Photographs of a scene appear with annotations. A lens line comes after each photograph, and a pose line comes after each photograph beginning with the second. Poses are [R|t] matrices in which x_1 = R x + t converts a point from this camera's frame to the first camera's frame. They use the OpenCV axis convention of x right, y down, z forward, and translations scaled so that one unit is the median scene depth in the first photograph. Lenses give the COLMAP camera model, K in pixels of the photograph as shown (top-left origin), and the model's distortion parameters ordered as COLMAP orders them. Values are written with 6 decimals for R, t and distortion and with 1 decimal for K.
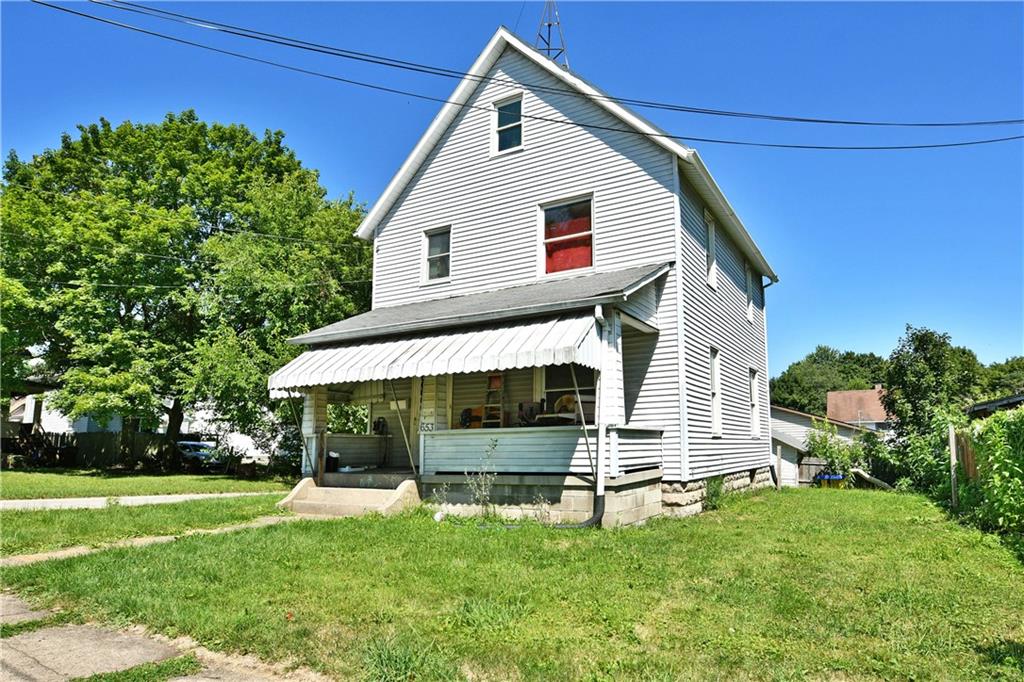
lens RADIAL K [[626.9, 0, 512.0], [0, 626.9, 341.0], [0, 0, 1]] dist [-0.000922, 0.000695]
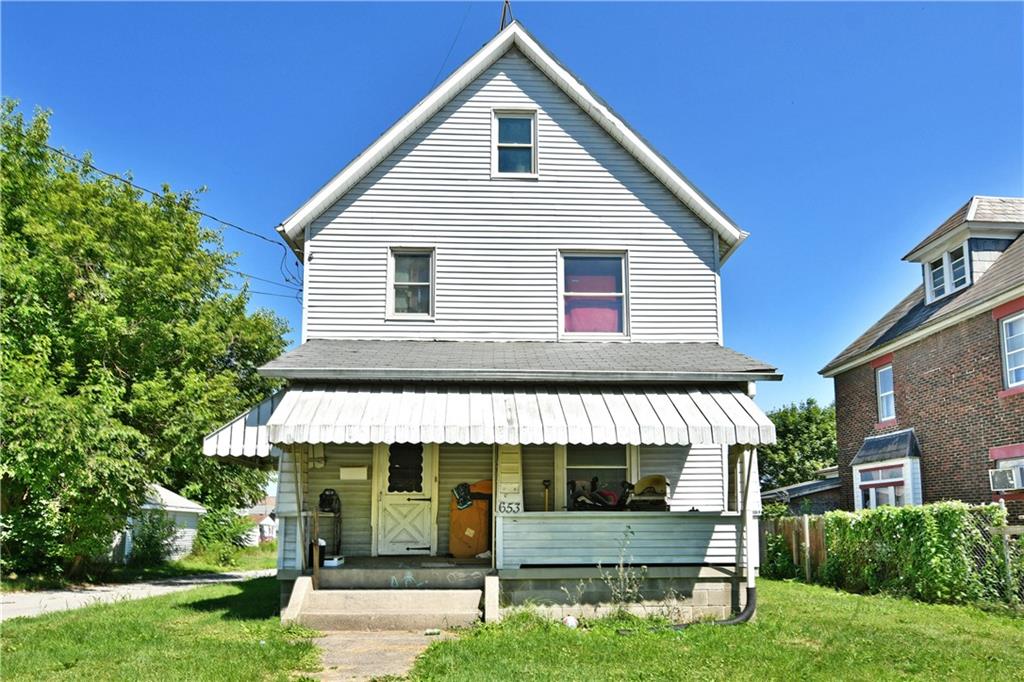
lens RADIAL K [[654.9, 0, 509.1], [0, 654.9, 442.4], [0, 0, 1]] dist [-0.001908, -0.000812]
pose [[0.843992, 0.074528, 0.531153, -0.492659], [-0.099539, 0.994860, 0.018574, 0.036004], [-0.527039, -0.068547, 0.847072, 0.274237]]
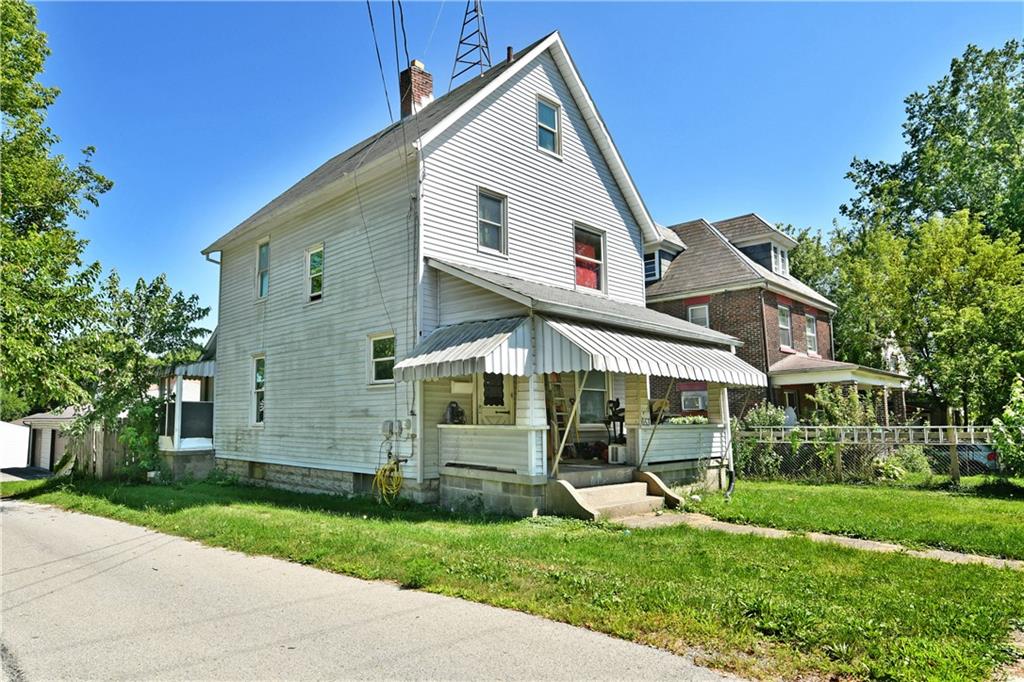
lens RADIAL K [[626.9, 0, 512.0], [0, 626.9, 341.0], [0, 0, 1]] dist [-0.000922, 0.000695]
pose [[0.255682, 0.137491, 0.956934, -1.066842], [-0.166447, 0.981315, -0.096521, 0.123276], [-0.952325, -0.134601, 0.273789, 0.809656]]
